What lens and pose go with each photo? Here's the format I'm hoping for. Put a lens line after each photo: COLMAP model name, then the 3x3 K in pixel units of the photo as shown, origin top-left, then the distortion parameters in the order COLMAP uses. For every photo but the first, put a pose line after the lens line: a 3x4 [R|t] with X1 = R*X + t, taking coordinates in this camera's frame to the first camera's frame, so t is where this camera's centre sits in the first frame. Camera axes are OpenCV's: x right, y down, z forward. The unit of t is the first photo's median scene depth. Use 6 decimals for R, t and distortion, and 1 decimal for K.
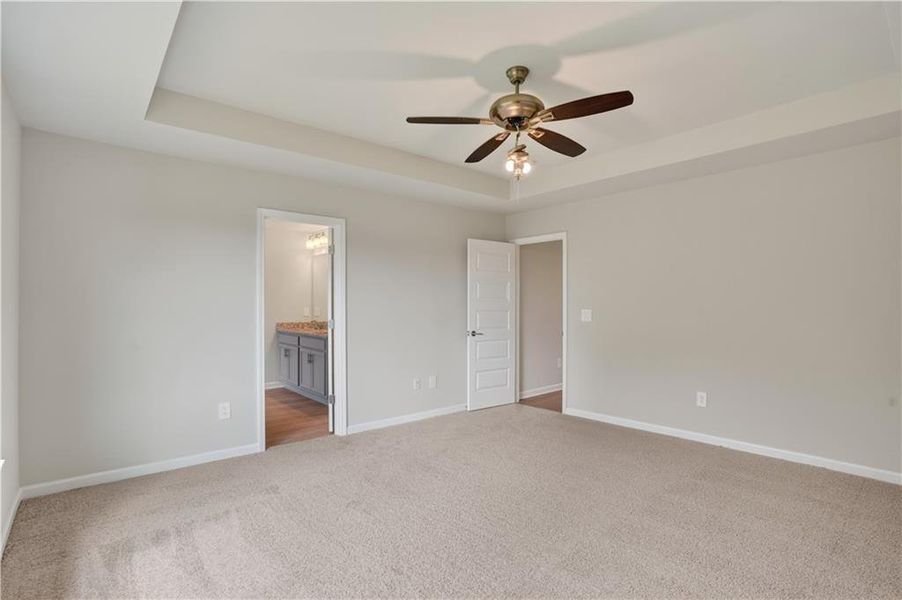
lens RADIAL K [[447.2, 0, 451.9], [0, 447.2, 305.9], [0, 0, 1]] dist [-0.050306, 0.009825]
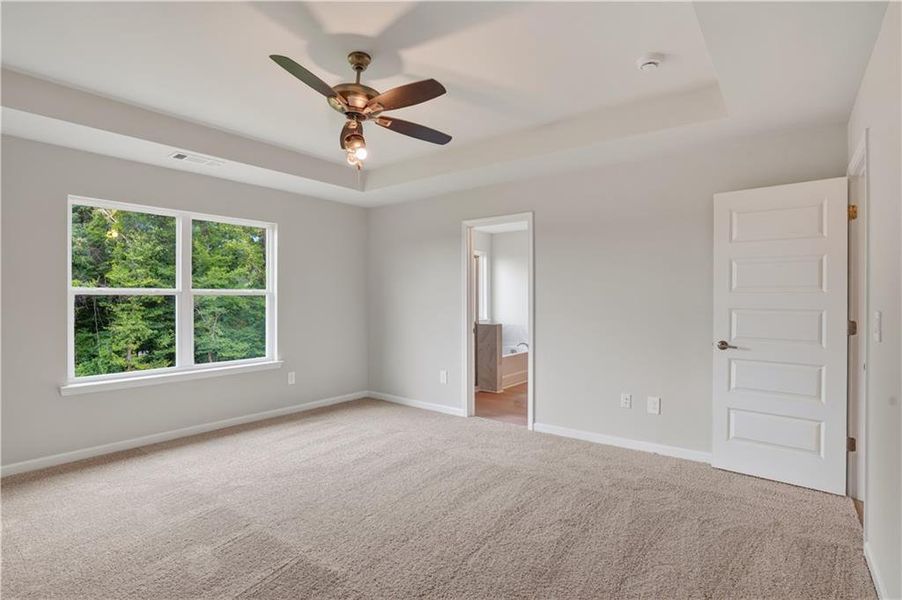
lens RADIAL K [[447.2, 0, 450.3], [0, 447.2, 298.1], [0, 0, 1]] dist [-0.050306, 0.009825]
pose [[0.203357, 0.005573, -0.979089, 0.594421], [0.001190, 0.999982, 0.005940, -0.008390], [0.979104, -0.002373, 0.203347, 0.530345]]
